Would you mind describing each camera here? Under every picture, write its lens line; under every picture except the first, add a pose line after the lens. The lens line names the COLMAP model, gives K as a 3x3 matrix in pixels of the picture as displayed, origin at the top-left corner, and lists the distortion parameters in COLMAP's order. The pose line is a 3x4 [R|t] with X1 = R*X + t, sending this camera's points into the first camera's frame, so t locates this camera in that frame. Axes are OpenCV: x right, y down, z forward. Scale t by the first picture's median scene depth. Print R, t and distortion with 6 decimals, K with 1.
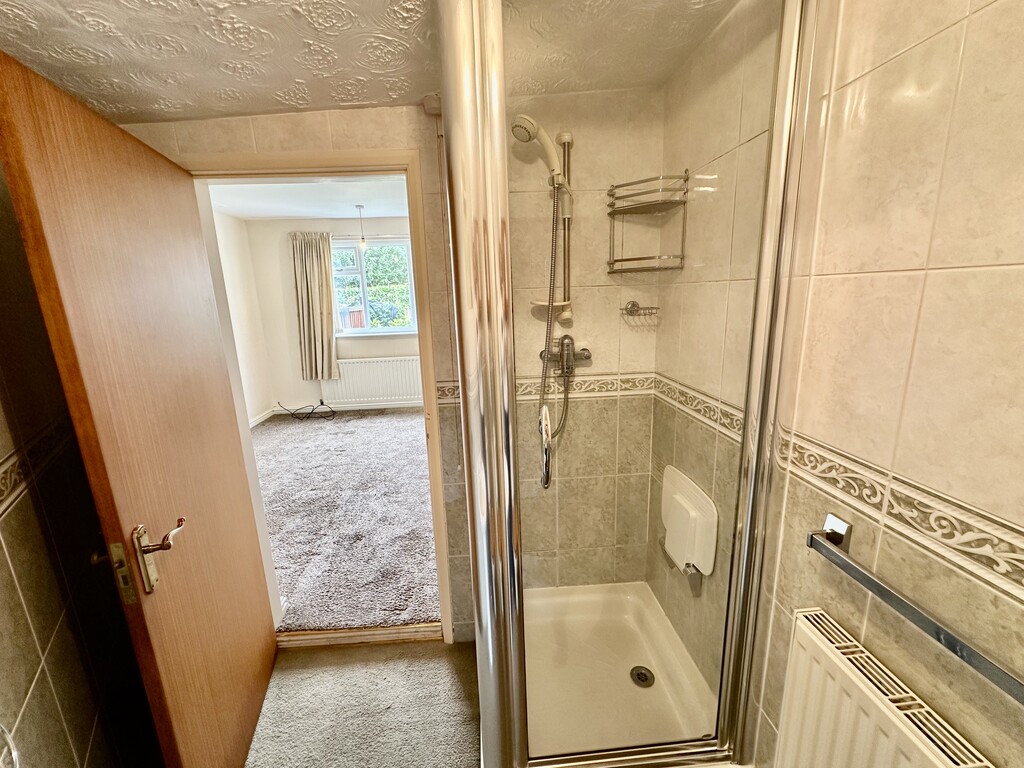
lens RADIAL K [[410.0, 0, 514.9], [0, 410.0, 383.0], [0, 0, 1]] dist [-0.004327, 0.001973]
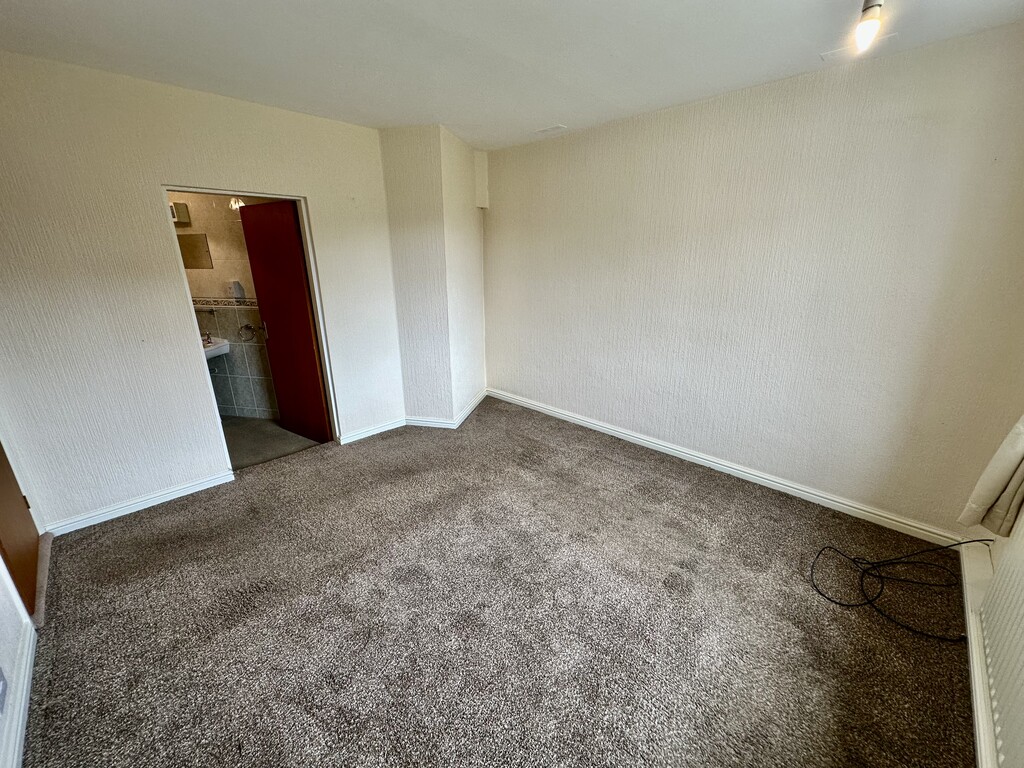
lens RADIAL K [[410.0, 0, 514.5], [0, 410.0, 377.3], [0, 0, 1]] dist [-0.004327, 0.001973]
pose [[-0.758543, 0.216320, -0.614669, -0.058273], [-0.120141, 0.880691, 0.458203, -0.245181], [0.640452, 0.421414, -0.642053, 1.081920]]
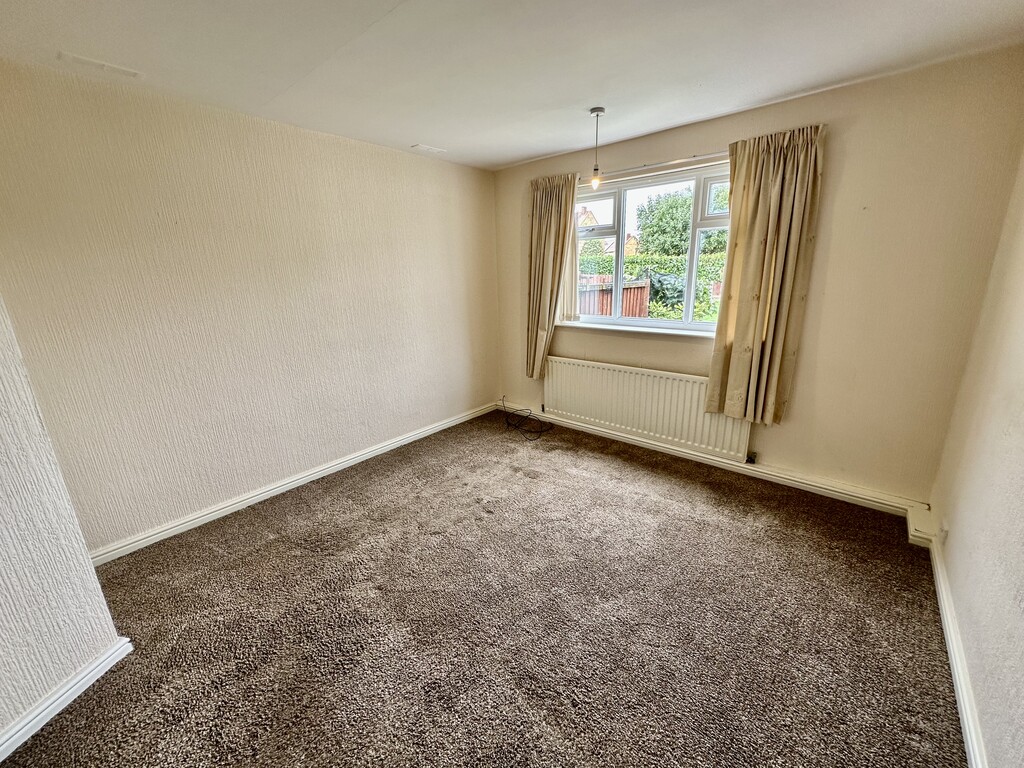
lens RADIAL K [[410.0, 0, 510.4], [0, 410.0, 382.2], [0, 0, 1]] dist [-0.004327, 0.001973]
pose [[0.694537, 0.202537, -0.690360, 0.006715], [-0.153947, 0.979170, 0.132390, -0.112563], [0.702793, 0.014329, 0.711250, 0.495701]]
